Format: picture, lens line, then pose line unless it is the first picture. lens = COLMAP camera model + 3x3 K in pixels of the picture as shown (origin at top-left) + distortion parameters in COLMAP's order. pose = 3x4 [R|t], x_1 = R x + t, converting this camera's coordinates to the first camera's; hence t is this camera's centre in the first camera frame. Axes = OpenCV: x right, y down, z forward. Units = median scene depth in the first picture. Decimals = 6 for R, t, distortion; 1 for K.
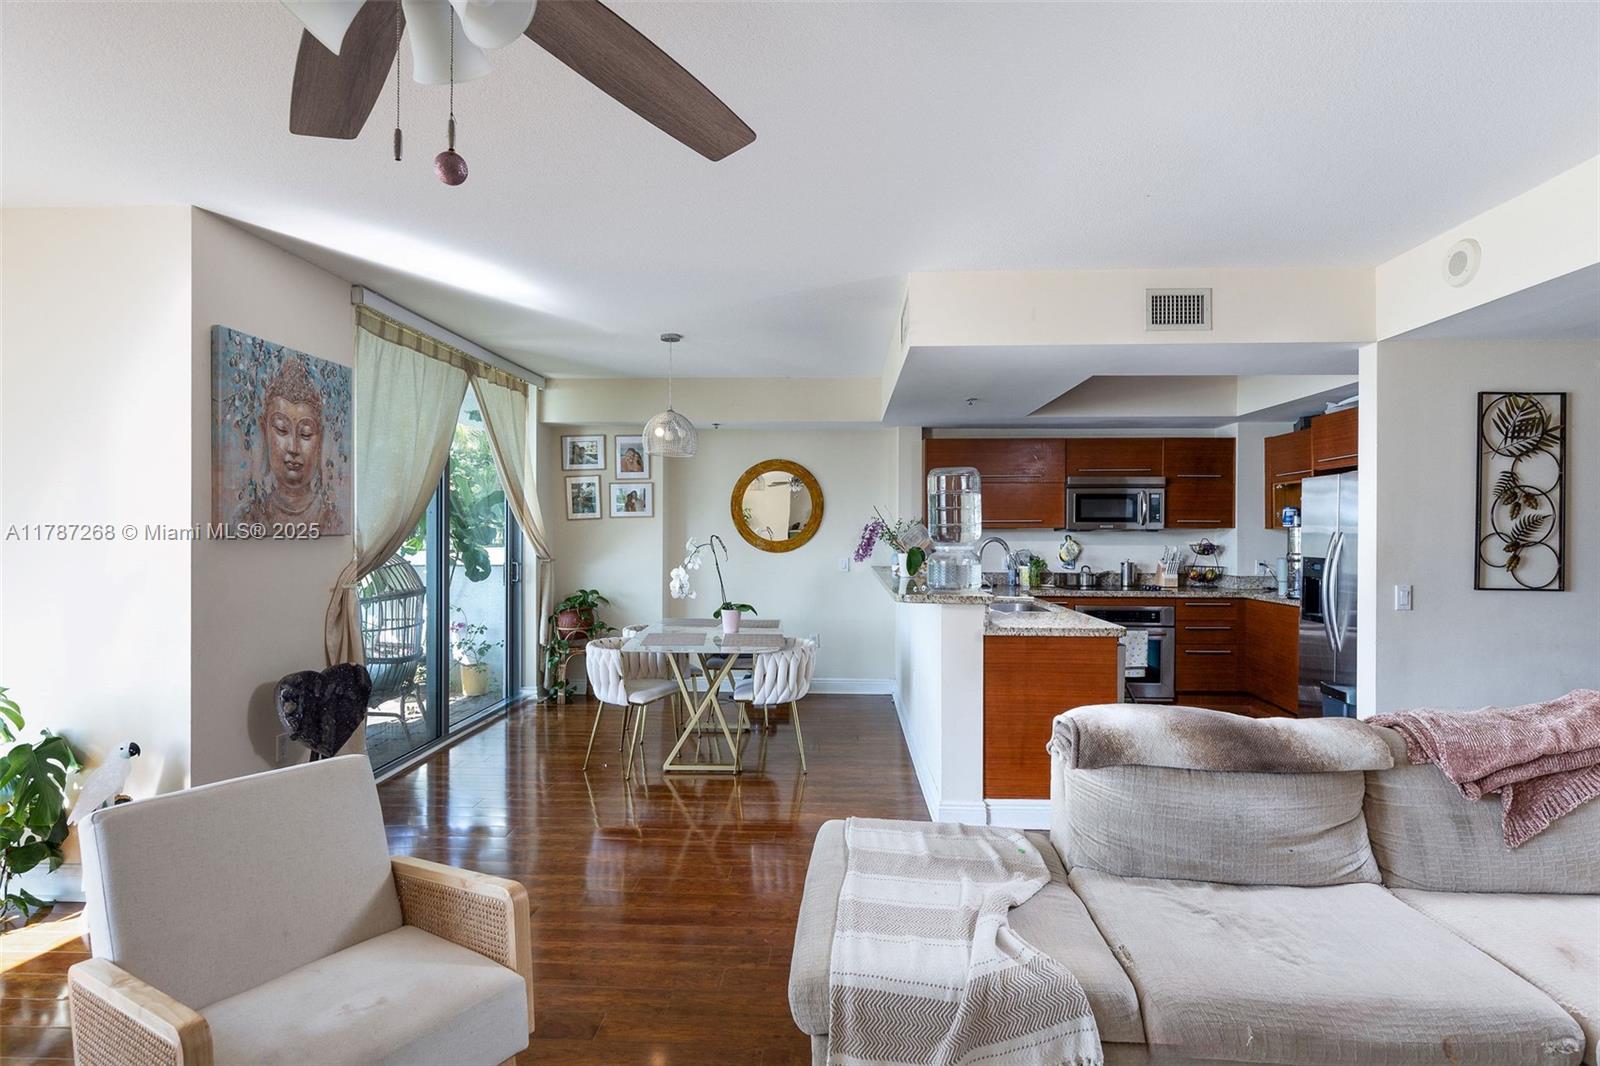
lens RADIAL K [[786.5, 0, 804.3], [0, 786.5, 532.8], [0, 0, 1]] dist [0.000729, 0.000362]
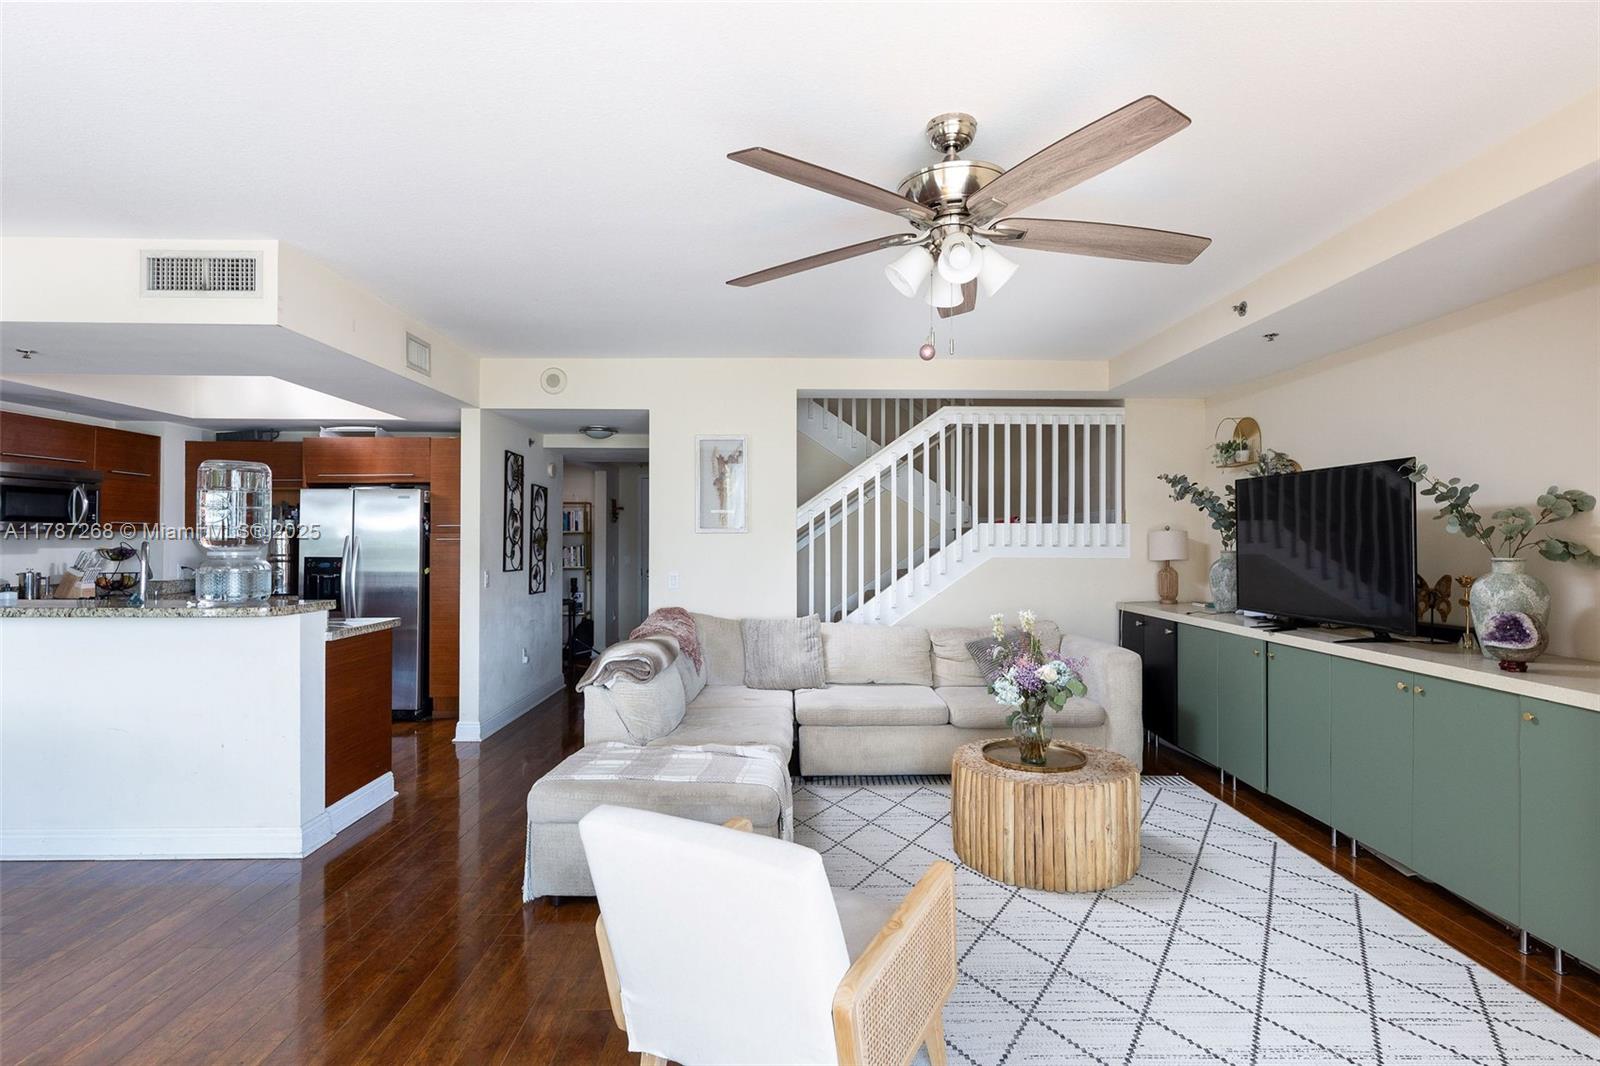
lens RADIAL K [[786.5, 0, 805.4], [0, 786.5, 533.3], [0, 0, 1]] dist [0.000729, 0.000362]
pose [[-0.066180, 0.005990, 0.997790, -0.488899], [-0.003561, 0.999974, -0.006239, 0.000121], [-0.997801, -0.003966, -0.066157, 0.298912]]
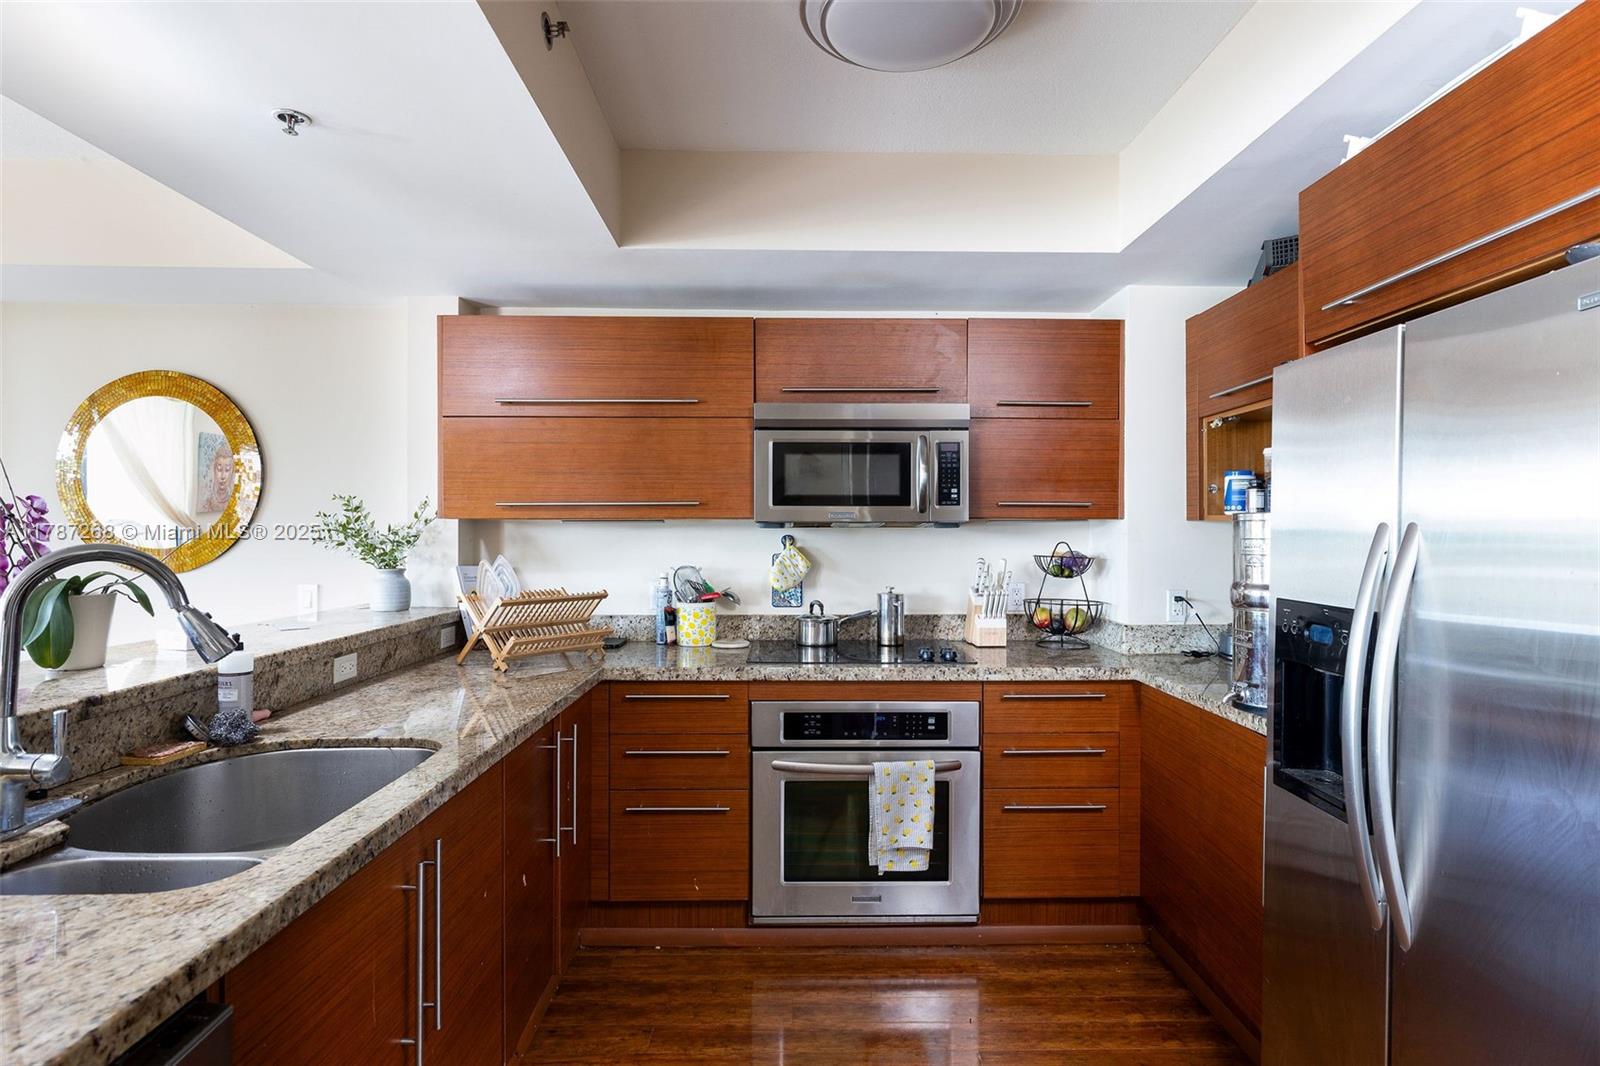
lens RADIAL K [[830.1, 0, 799.0], [0, 830.1, 534.9], [0, 0, 1]] dist [0.000415, -0.001039]
pose [[0.997772, -0.002706, 0.066659, 0.351923], [0.002326, 0.999981, 0.005785, 0.000042], [-0.066674, -0.005617, 0.997759, 0.572084]]
